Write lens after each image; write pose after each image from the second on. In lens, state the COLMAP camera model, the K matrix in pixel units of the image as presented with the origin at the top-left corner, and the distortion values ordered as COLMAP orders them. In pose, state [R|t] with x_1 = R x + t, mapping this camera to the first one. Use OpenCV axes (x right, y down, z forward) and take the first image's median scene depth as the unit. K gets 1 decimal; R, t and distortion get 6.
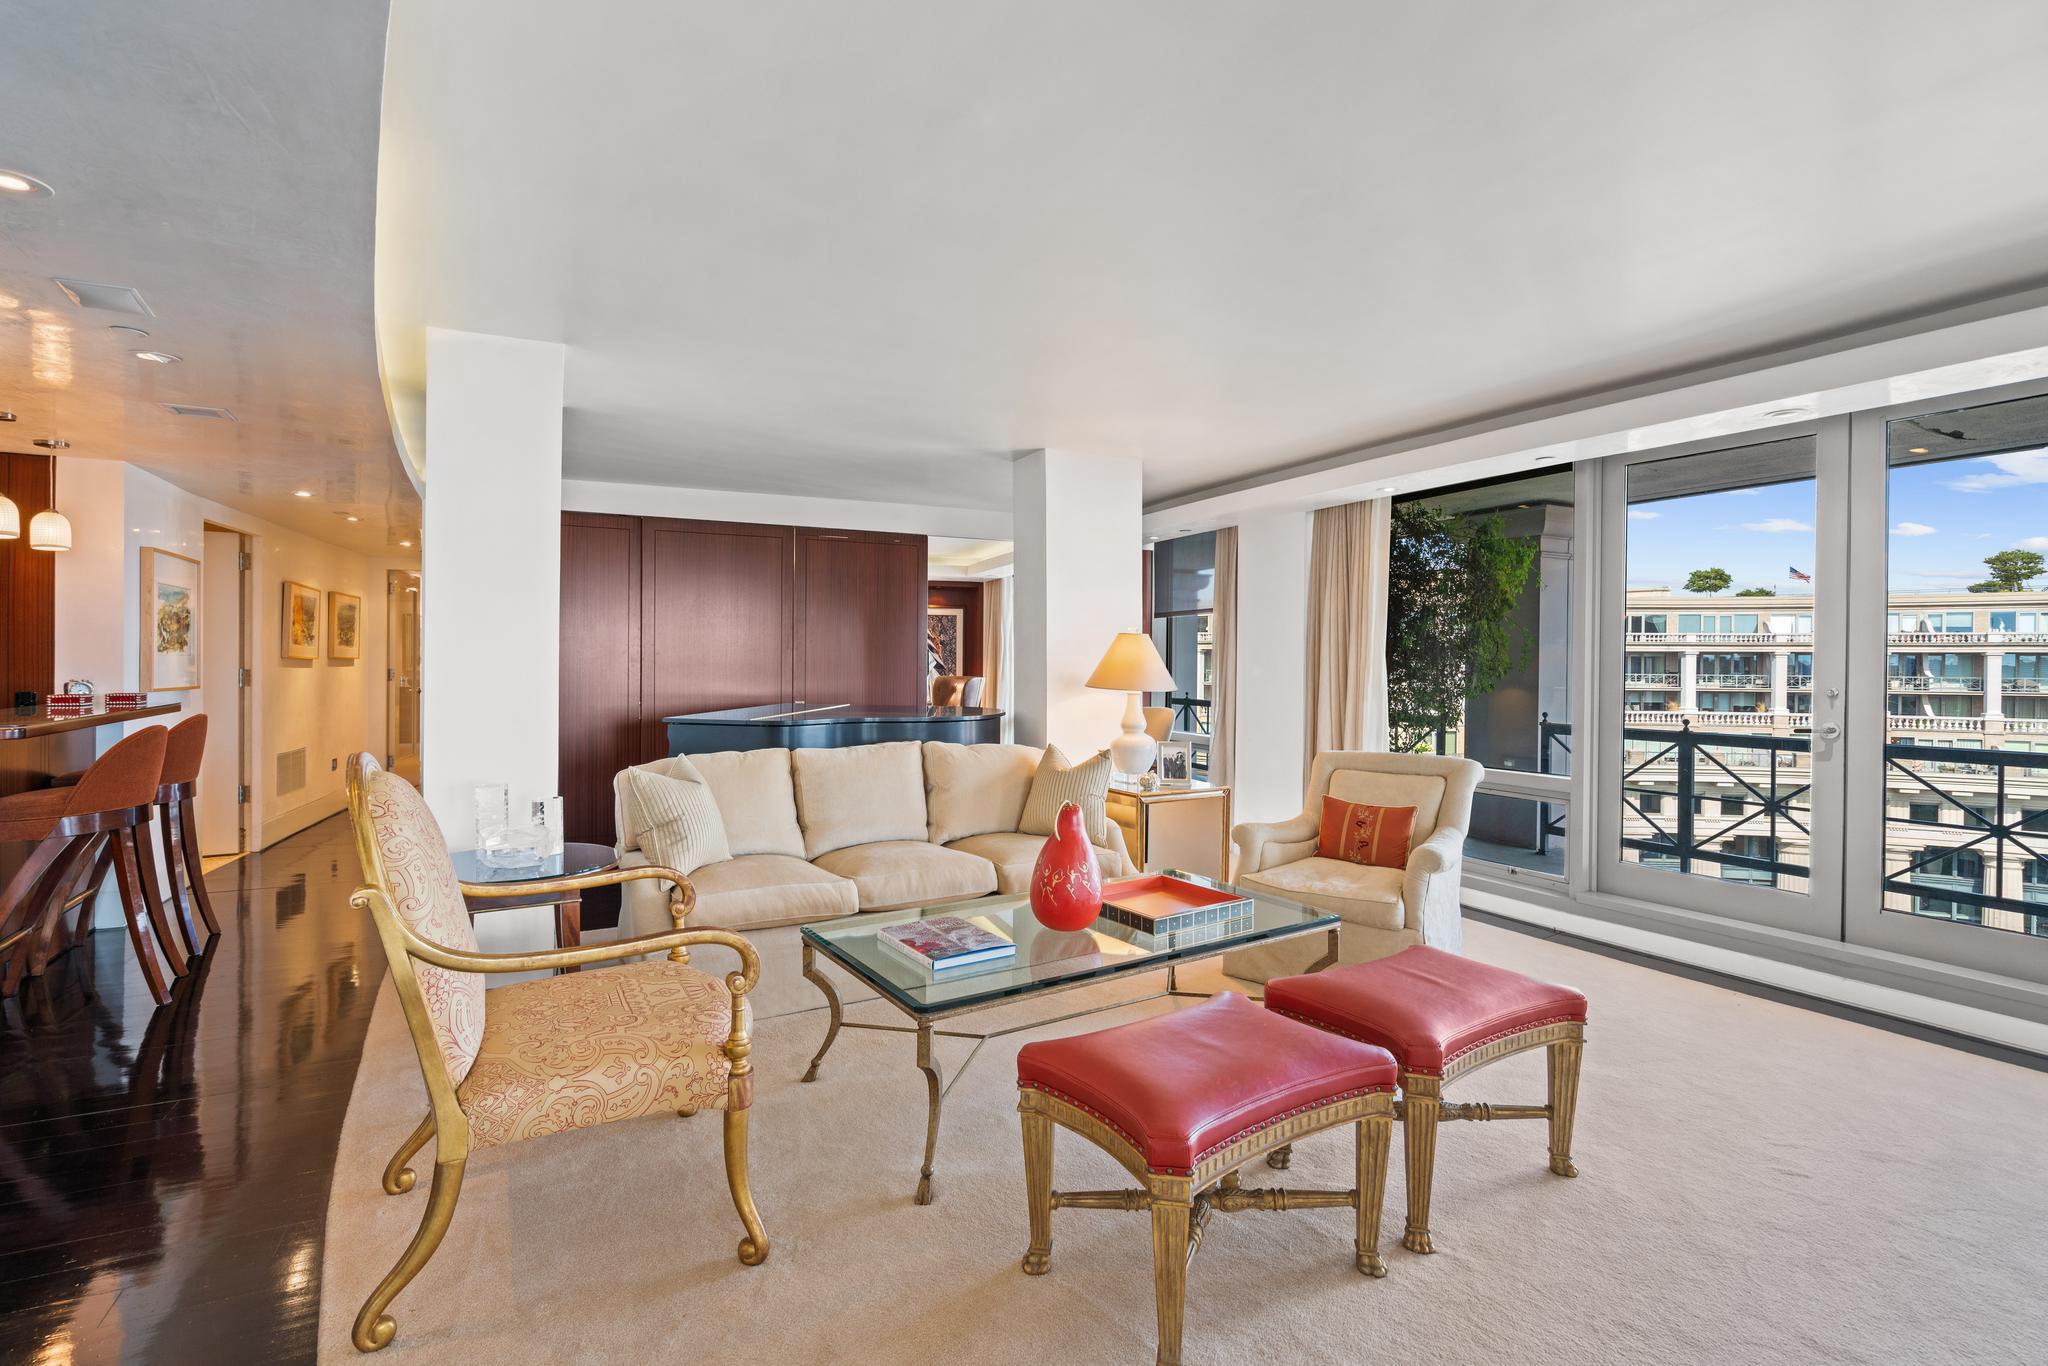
lens RADIAL K [[940.7, 0, 1012.7], [0, 940.7, 658.8], [0, 0, 1]] dist [-0.008574, 0.004128]
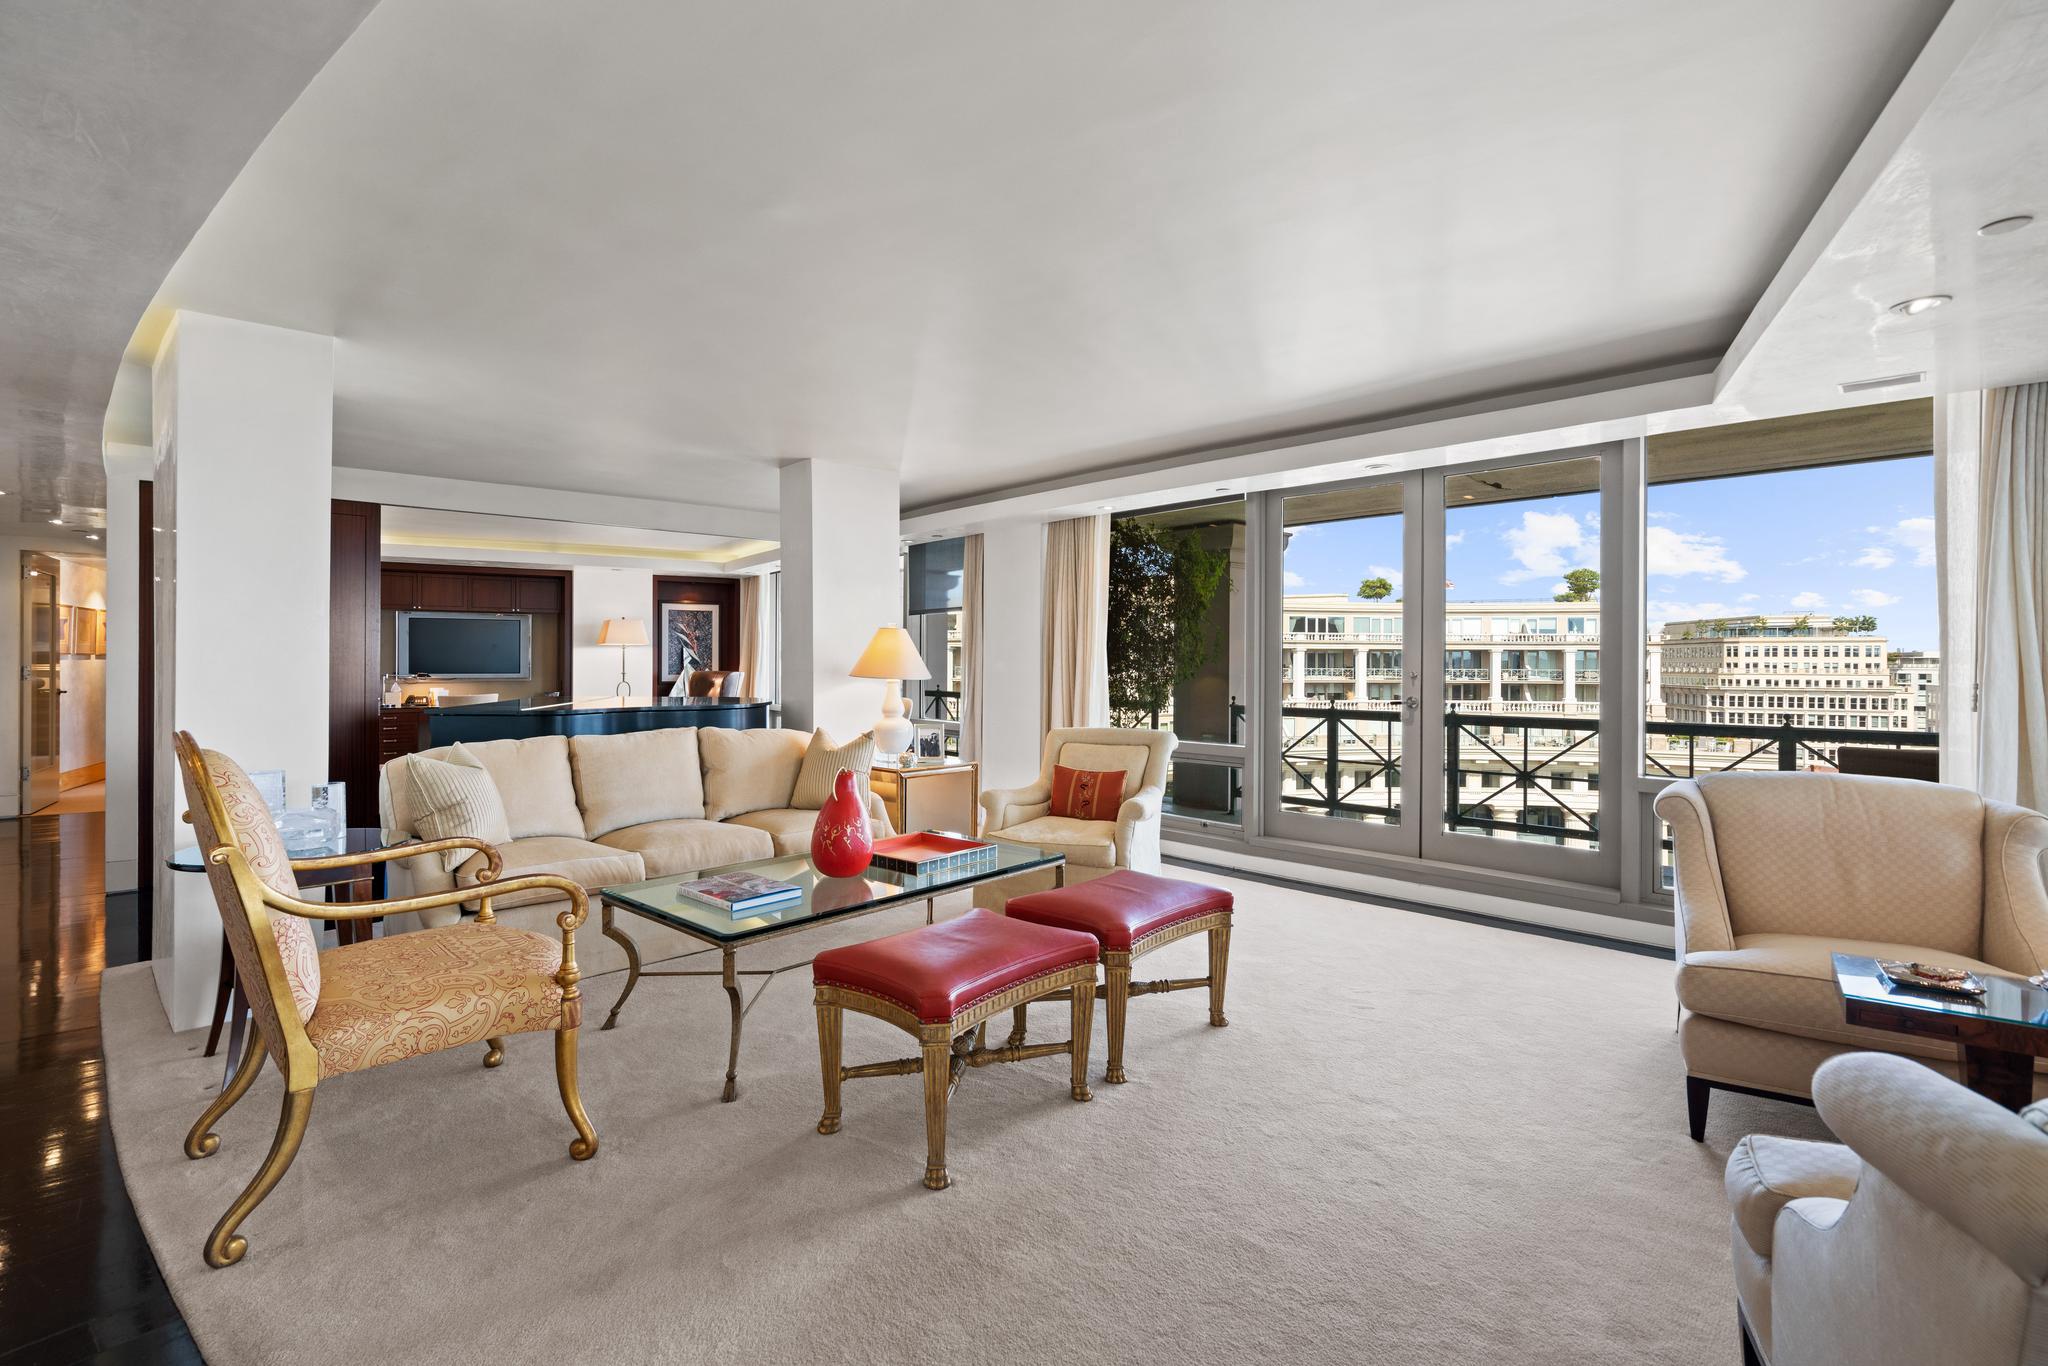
lens RADIAL K [[940.7, 0, 1032.0], [0, 940.7, 672.3], [0, 0, 1]] dist [-0.008574, 0.004128]
pose [[0.959718, -0.007611, 0.280863, -0.048155], [0.003128, 0.999861, 0.016406, 0.013498], [-0.280948, -0.014867, 0.959608, -0.210030]]
